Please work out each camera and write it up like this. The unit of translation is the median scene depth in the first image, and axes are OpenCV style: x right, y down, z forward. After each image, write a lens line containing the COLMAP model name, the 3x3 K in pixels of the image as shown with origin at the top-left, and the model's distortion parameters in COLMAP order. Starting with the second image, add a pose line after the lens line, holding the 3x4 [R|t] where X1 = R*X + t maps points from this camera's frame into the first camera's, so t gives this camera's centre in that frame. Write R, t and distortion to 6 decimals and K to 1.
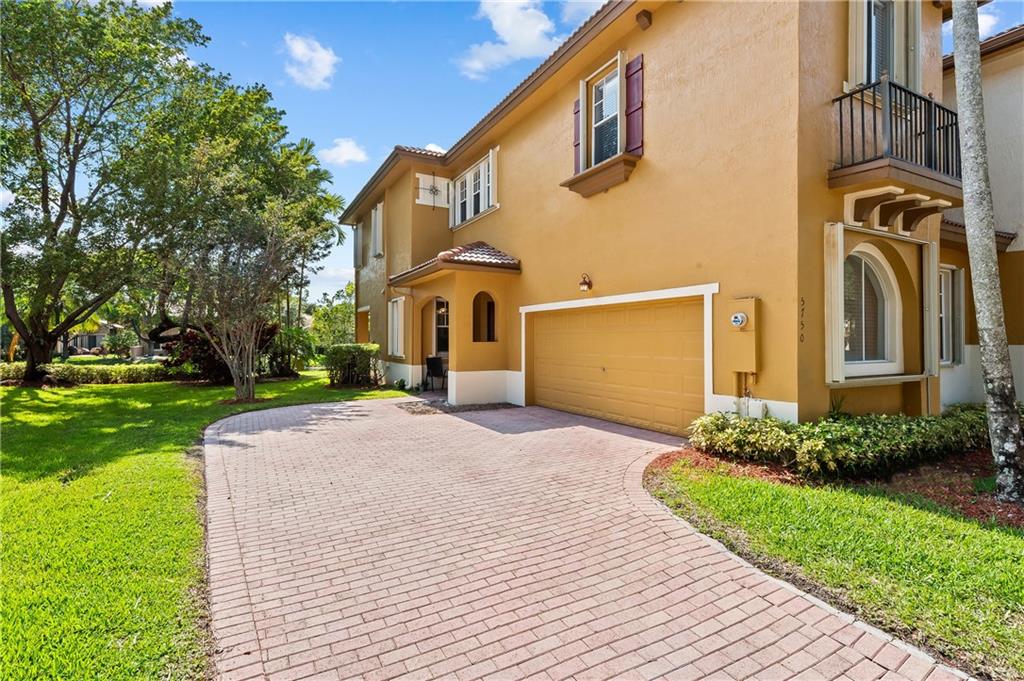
lens RADIAL K [[471.7, 0, 514.4], [0, 471.7, 331.6], [0, 0, 1]] dist [0.008524, -0.000053]
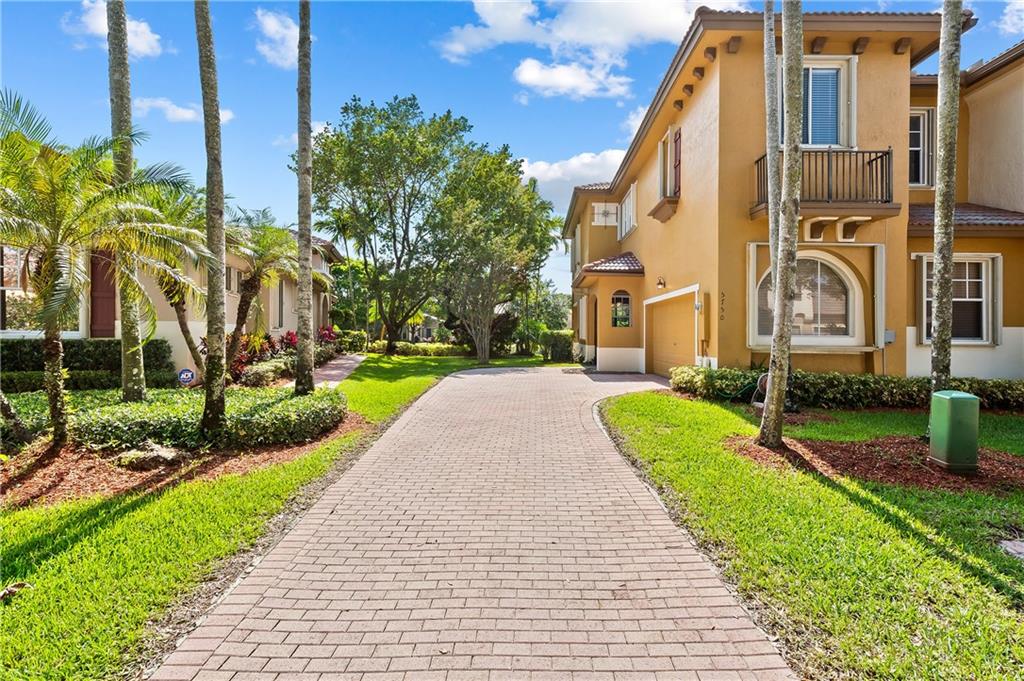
lens RADIAL K [[496.3, 0, 548.7], [0, 496.3, 338.0], [0, 0, 1]] dist [-0.000465, -0.000857]
pose [[0.877634, 0.011092, -0.479203, 0.369613], [-0.000719, 0.999762, 0.021825, 0.019197], [0.479331, -0.018810, 0.877433, -0.312093]]
